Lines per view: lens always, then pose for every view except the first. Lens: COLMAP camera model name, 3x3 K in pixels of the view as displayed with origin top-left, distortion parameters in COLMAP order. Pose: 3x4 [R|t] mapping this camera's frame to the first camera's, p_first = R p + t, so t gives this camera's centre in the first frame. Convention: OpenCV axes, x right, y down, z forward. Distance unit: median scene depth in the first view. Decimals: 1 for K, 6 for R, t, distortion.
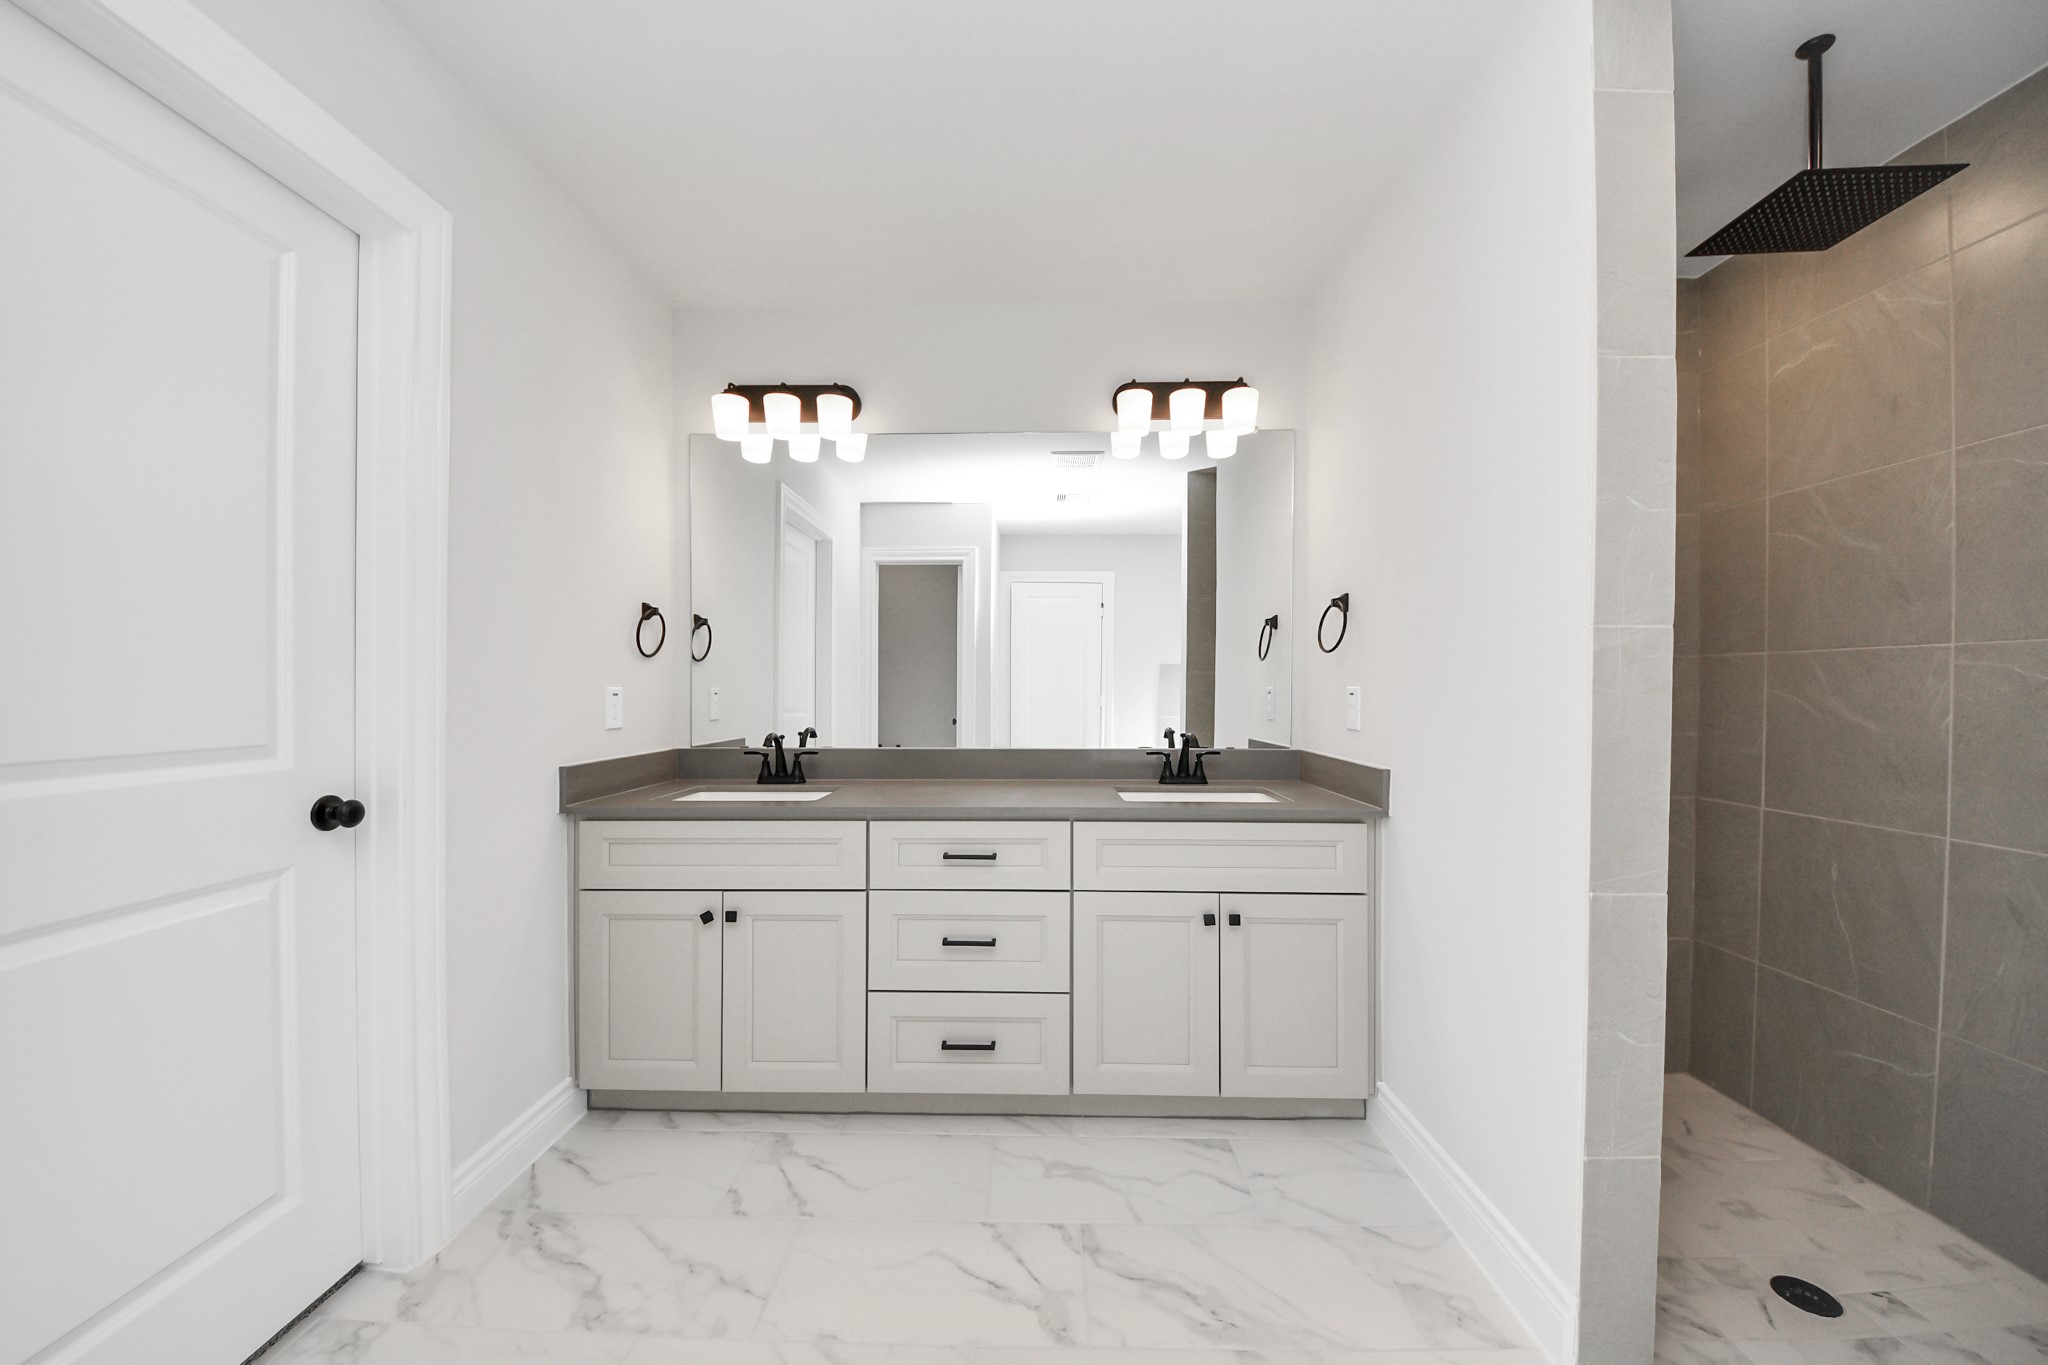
lens RADIAL K [[746.8, 0, 1022.6], [0, 746.8, 689.2], [0, 0, 1]] dist [0.001415, -0.008225]
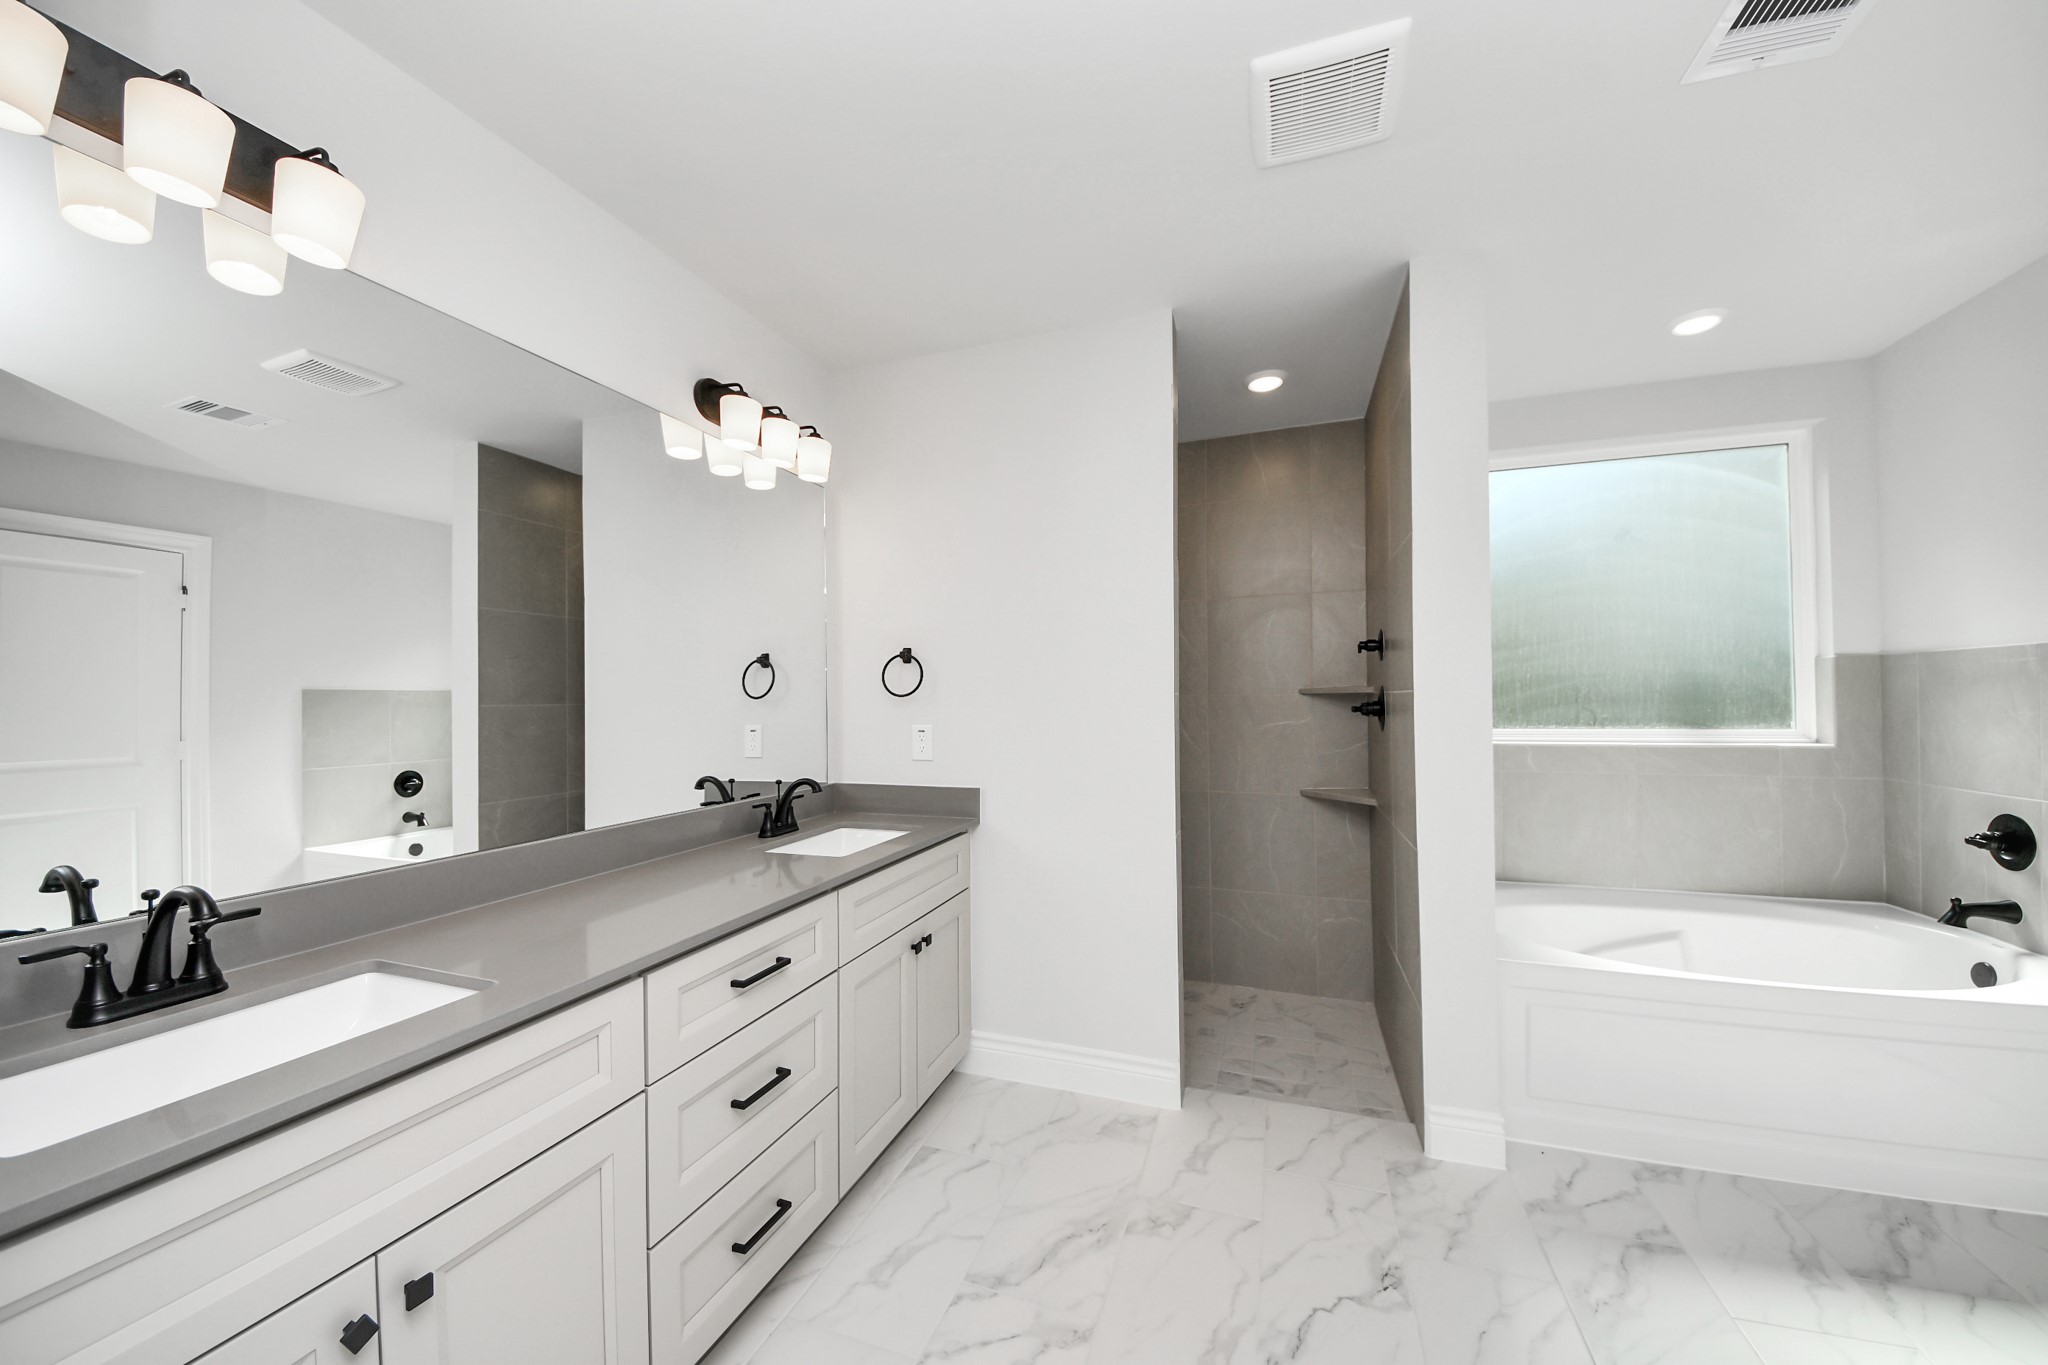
lens RADIAL K [[746.8, 0, 1022.6], [0, 746.8, 689.2], [0, 0, 1]] dist [0.001415, -0.008225]
pose [[0.301103, 0.003663, 0.953585, -0.790099], [0.015021, 0.999850, -0.008584, -0.057145], [-0.953473, 0.016909, 0.301003, 0.570150]]
